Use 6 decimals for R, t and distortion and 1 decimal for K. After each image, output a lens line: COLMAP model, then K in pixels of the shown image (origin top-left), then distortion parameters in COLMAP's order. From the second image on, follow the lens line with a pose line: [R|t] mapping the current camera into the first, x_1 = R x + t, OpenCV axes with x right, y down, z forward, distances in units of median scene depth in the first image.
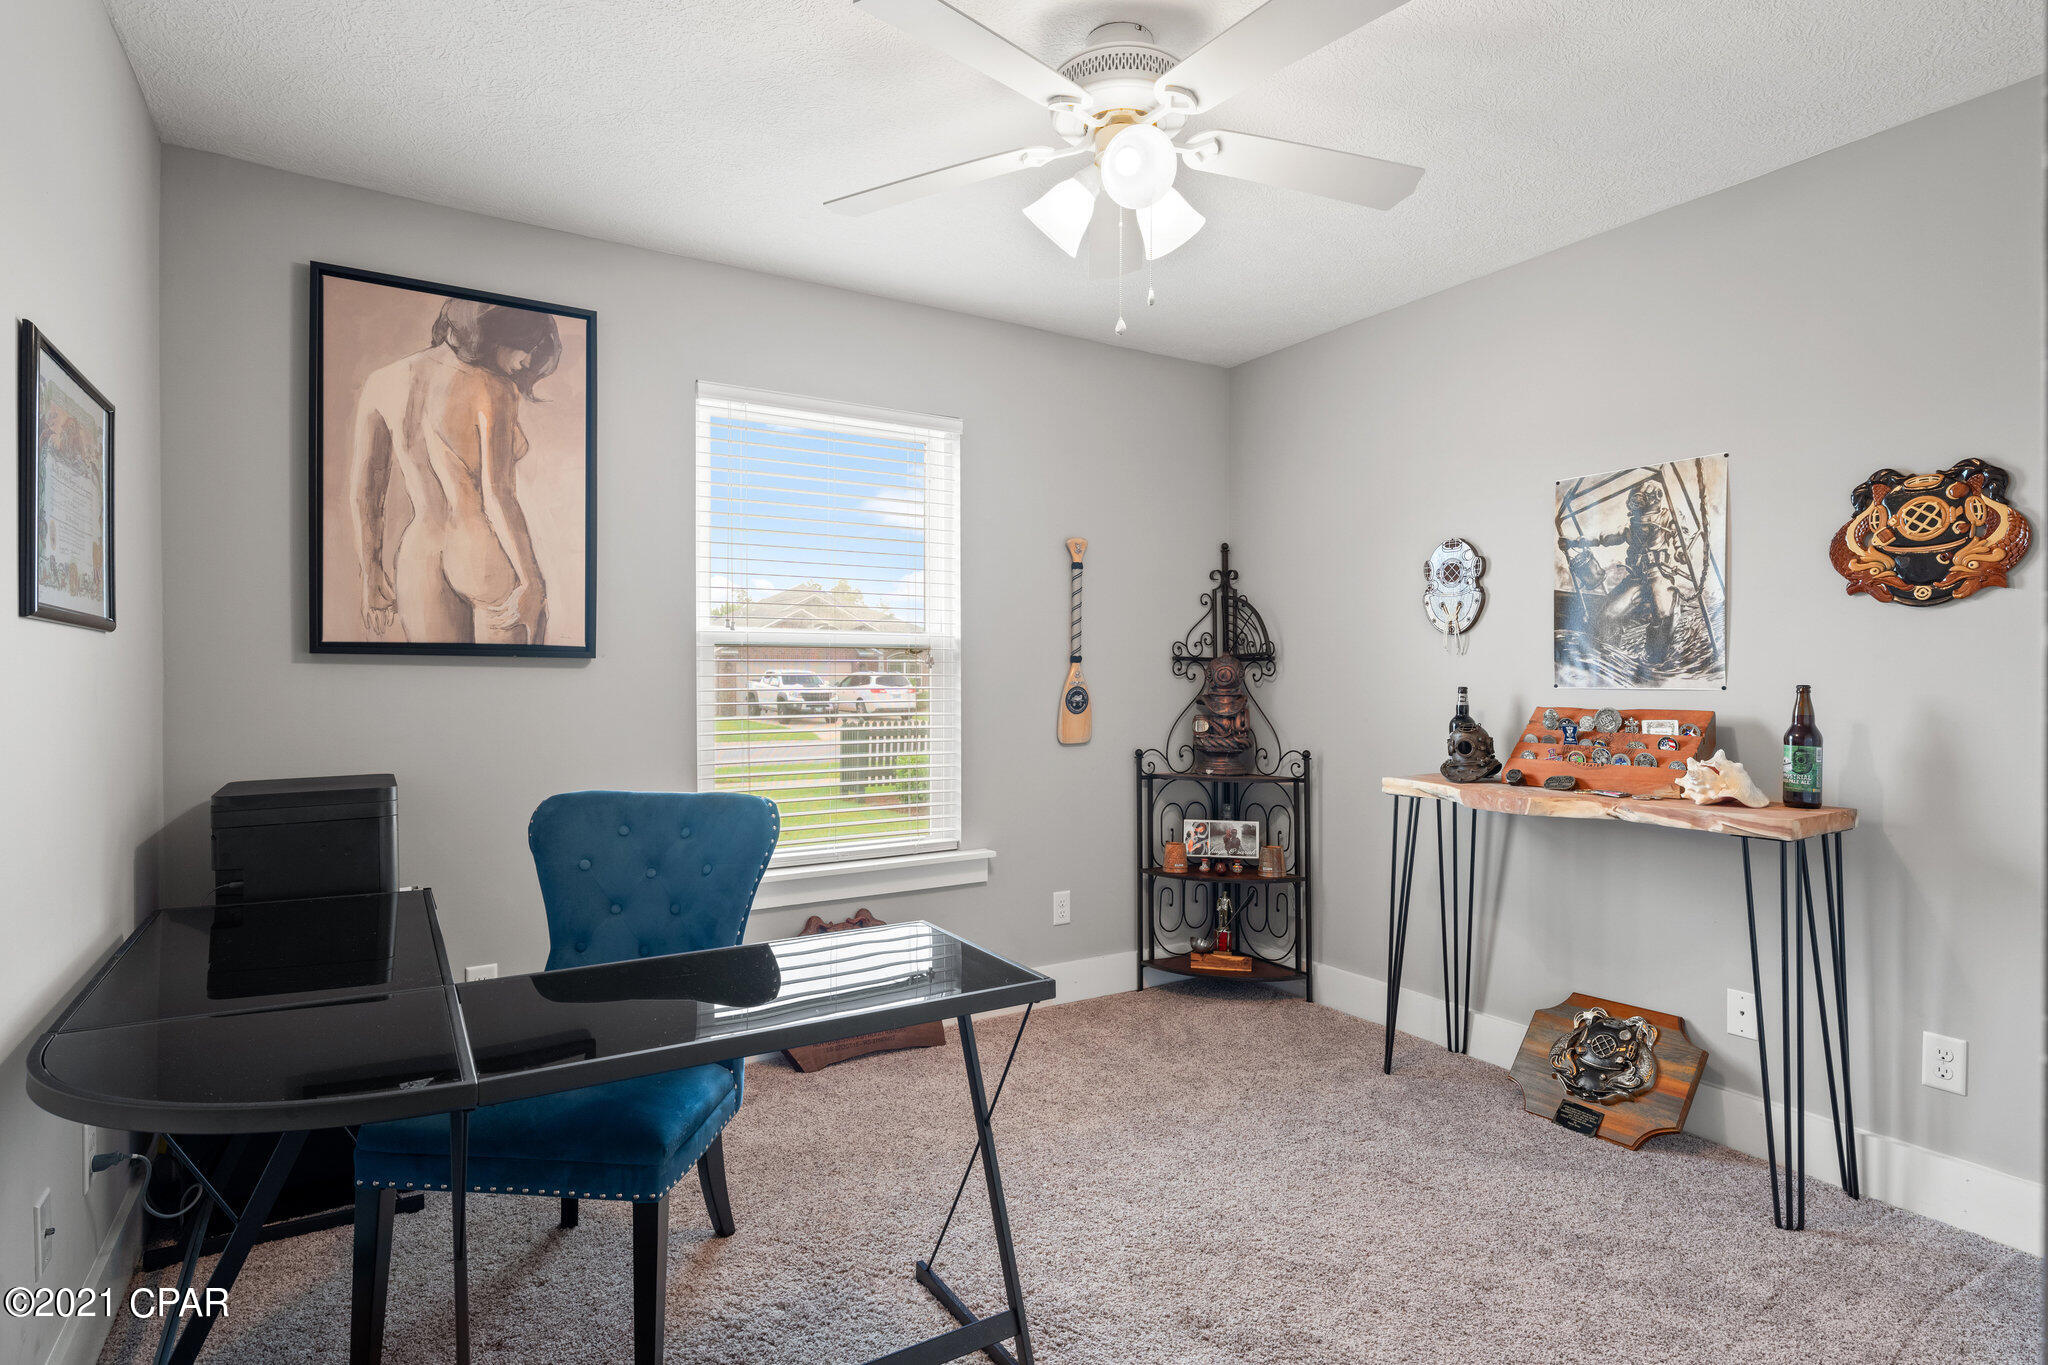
lens RADIAL K [[1064.0, 0, 1030.7], [0, 1064.0, 683.5], [0, 0, 1]] dist [0.004137, 0.000137]
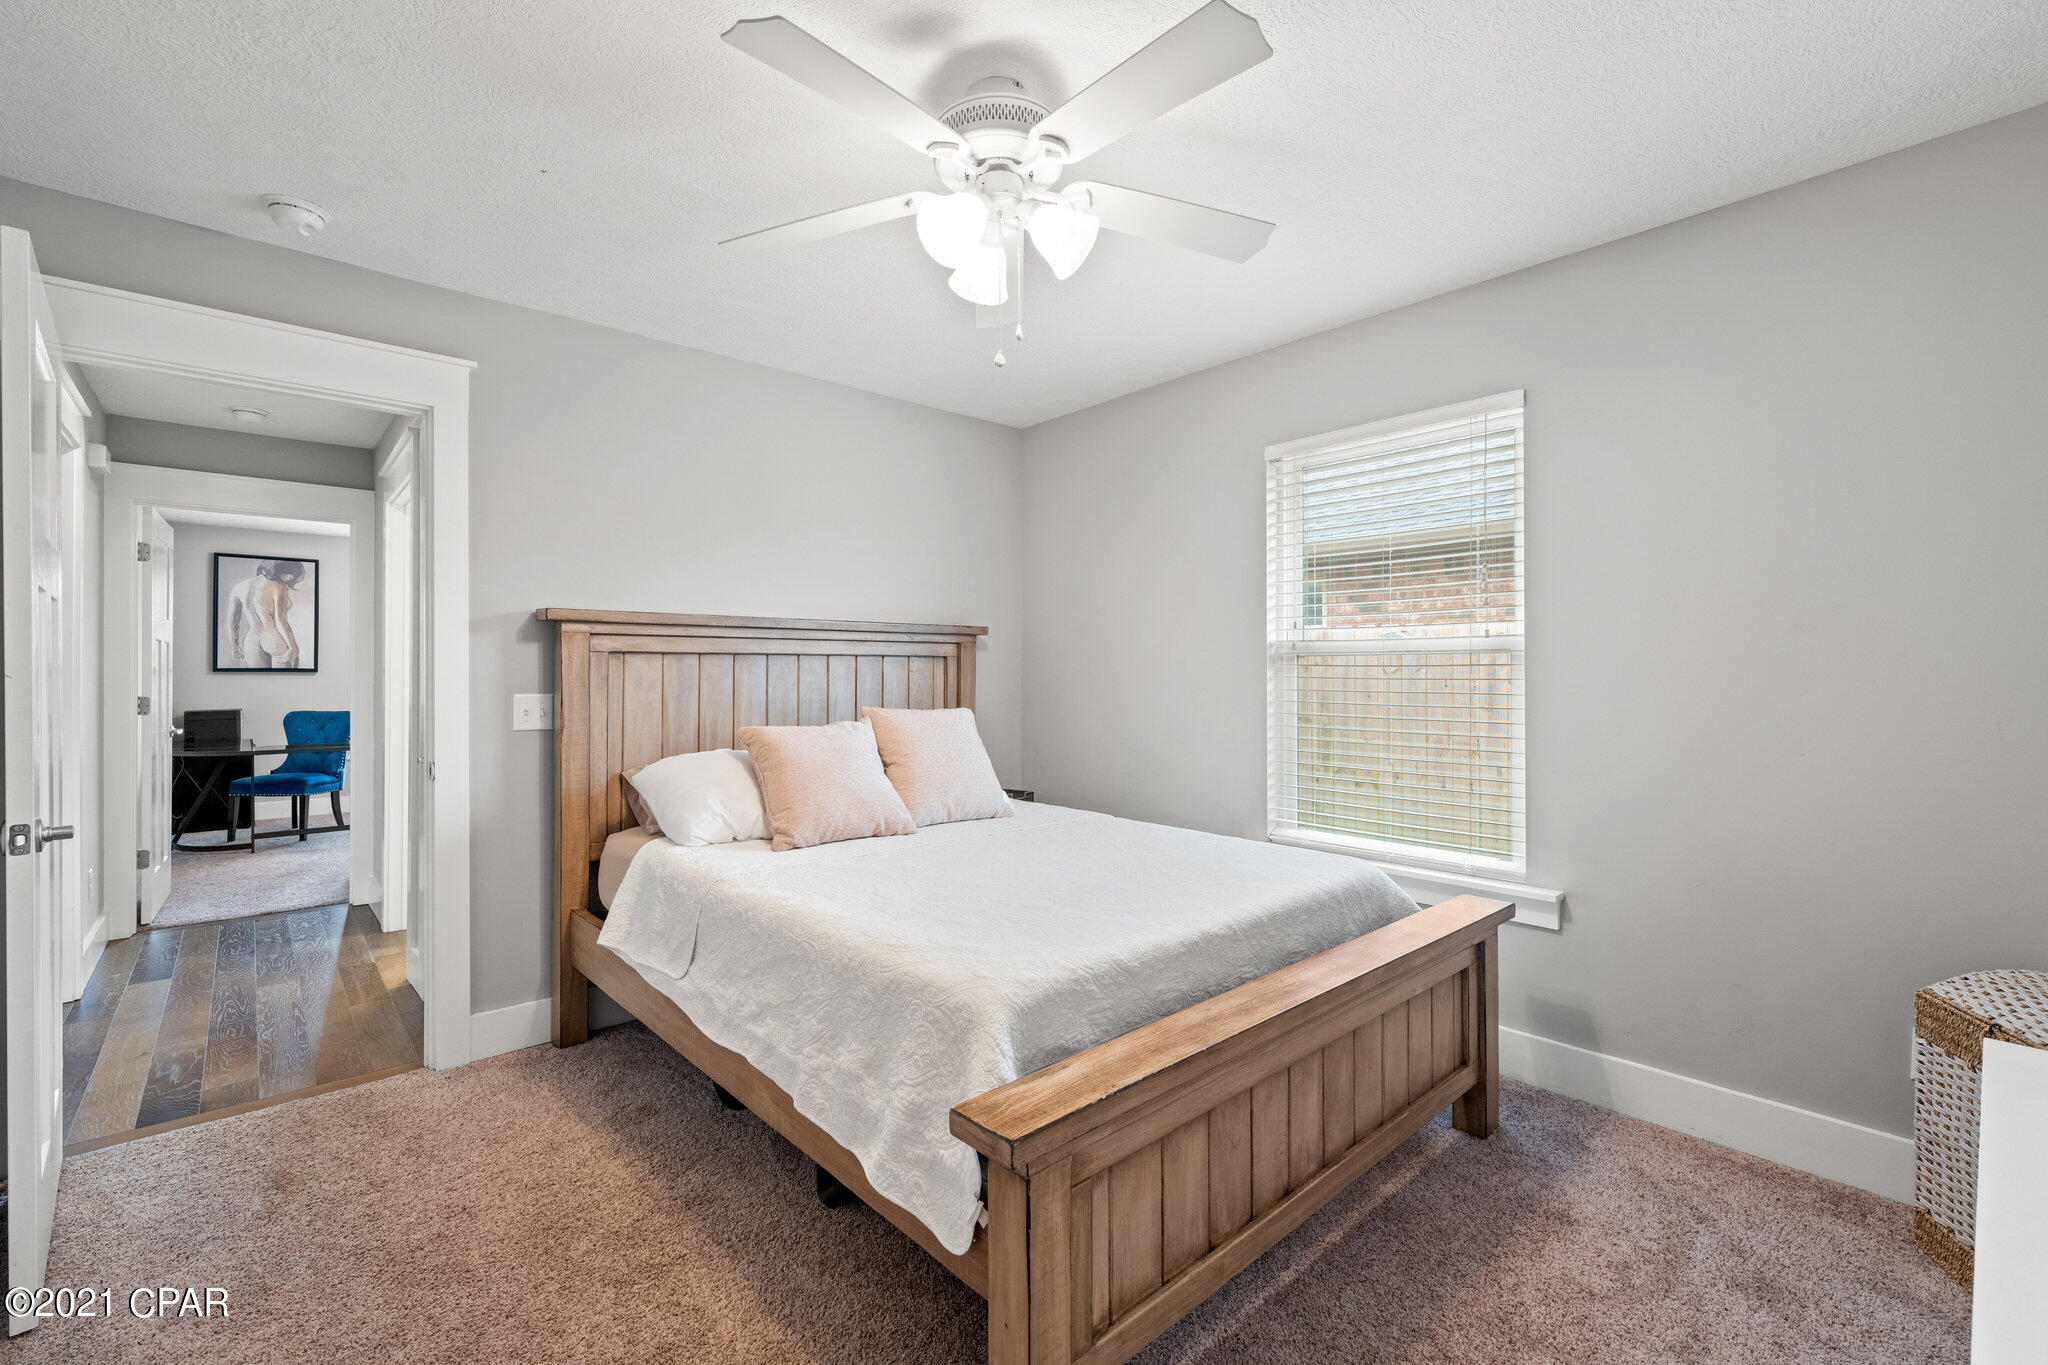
lens RADIAL K [[873.4, 0, 1022.5], [0, 873.4, 671.6], [0, 0, 1]] dist [0.000524, 0.000042]
pose [[0.984577, -0.001444, 0.174945, 1.228444], [0.002923, 0.999962, -0.008196, 0.000568], [-0.174926, 0.008581, 0.984544, -1.959694]]
